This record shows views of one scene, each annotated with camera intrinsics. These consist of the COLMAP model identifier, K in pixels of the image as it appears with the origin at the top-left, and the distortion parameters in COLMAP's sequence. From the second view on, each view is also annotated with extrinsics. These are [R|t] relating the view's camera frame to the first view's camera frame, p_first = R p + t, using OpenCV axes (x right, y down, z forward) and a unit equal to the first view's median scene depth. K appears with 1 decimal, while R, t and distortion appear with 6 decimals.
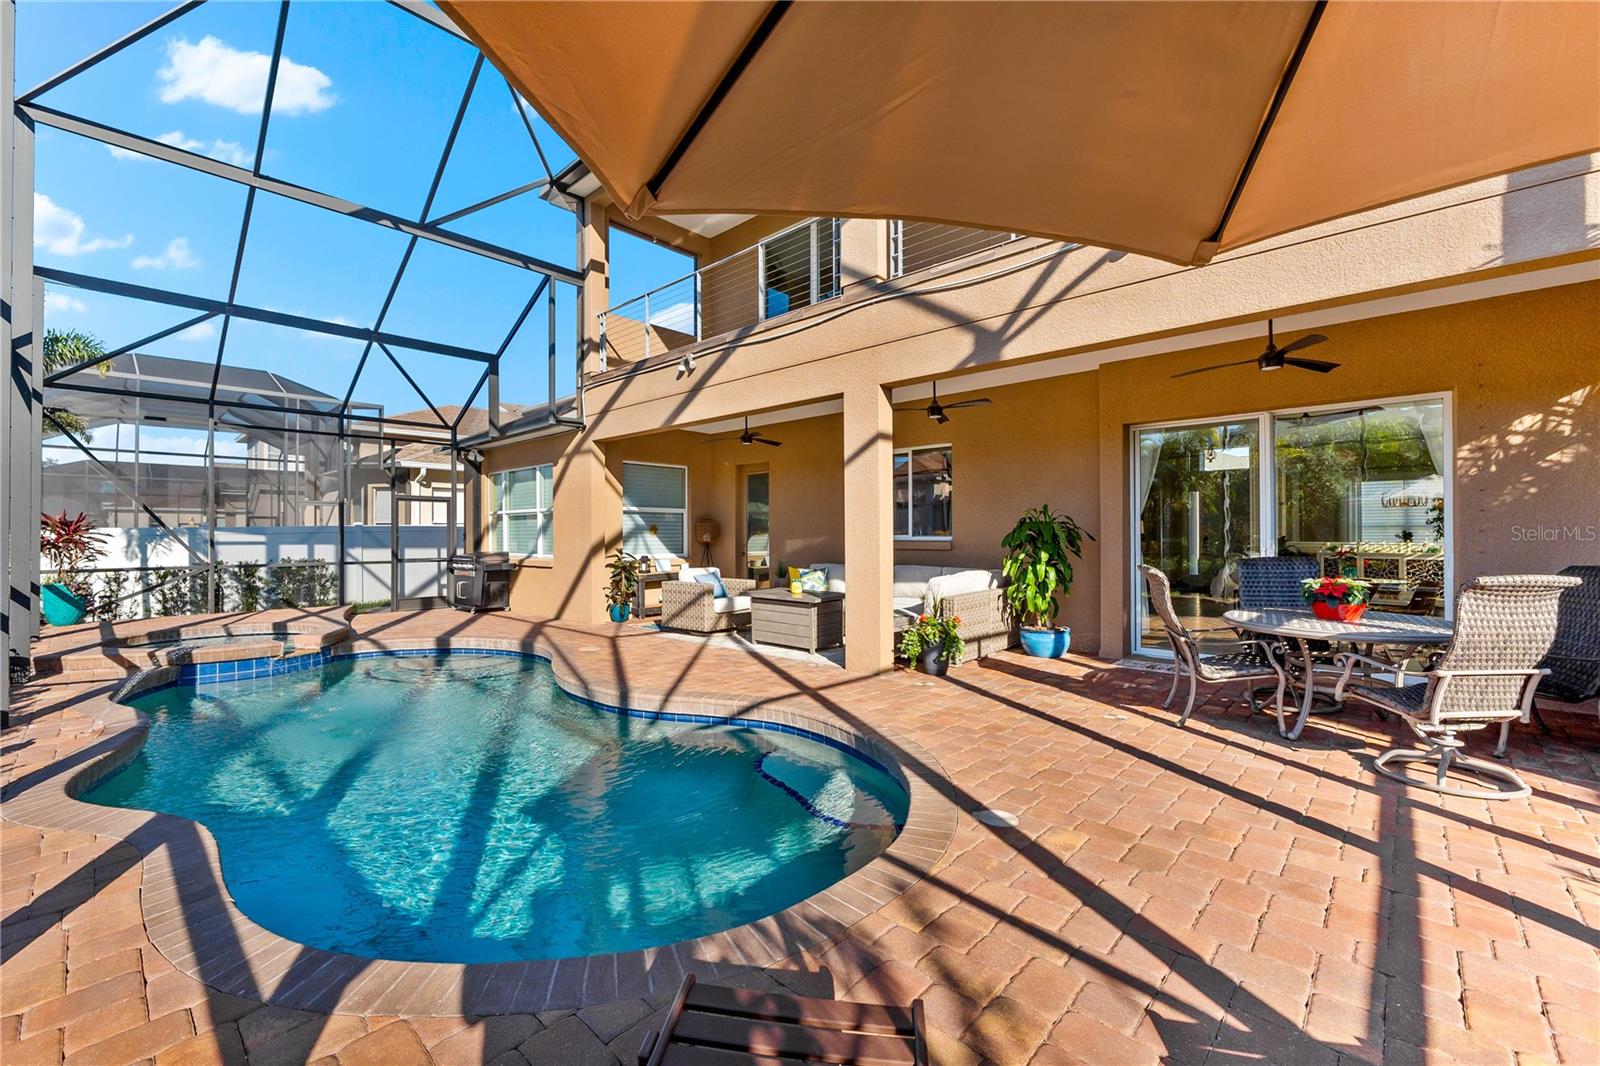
lens RADIAL K [[667.5, 0, 800.0], [0, 667.5, 533.0], [0, 0, 1]] dist [-0.001262, -0.000166]
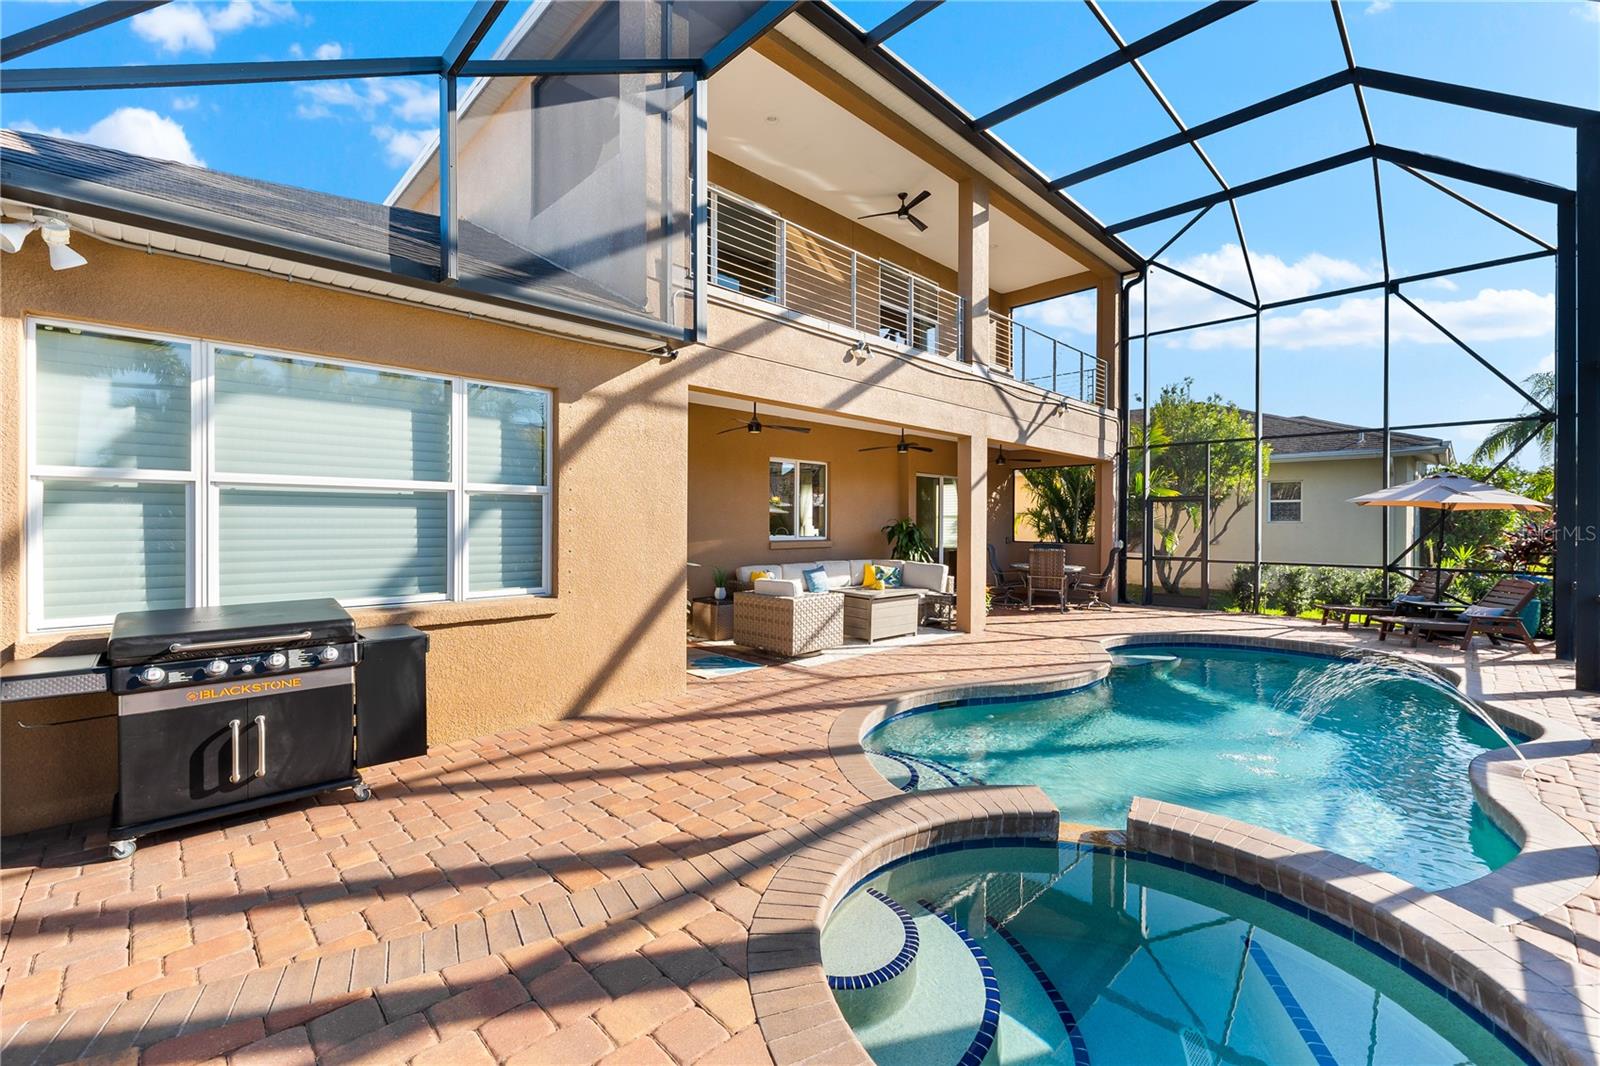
lens RADIAL K [[667.5, 0, 800.0], [0, 667.5, 533.0], [0, 0, 1]] dist [-0.001262, -0.000166]
pose [[0.043917, -0.012311, 0.998959, -1.345887], [-0.016109, 0.999785, 0.013029, -0.022178], [-0.998905, -0.016665, 0.043710, 1.293911]]
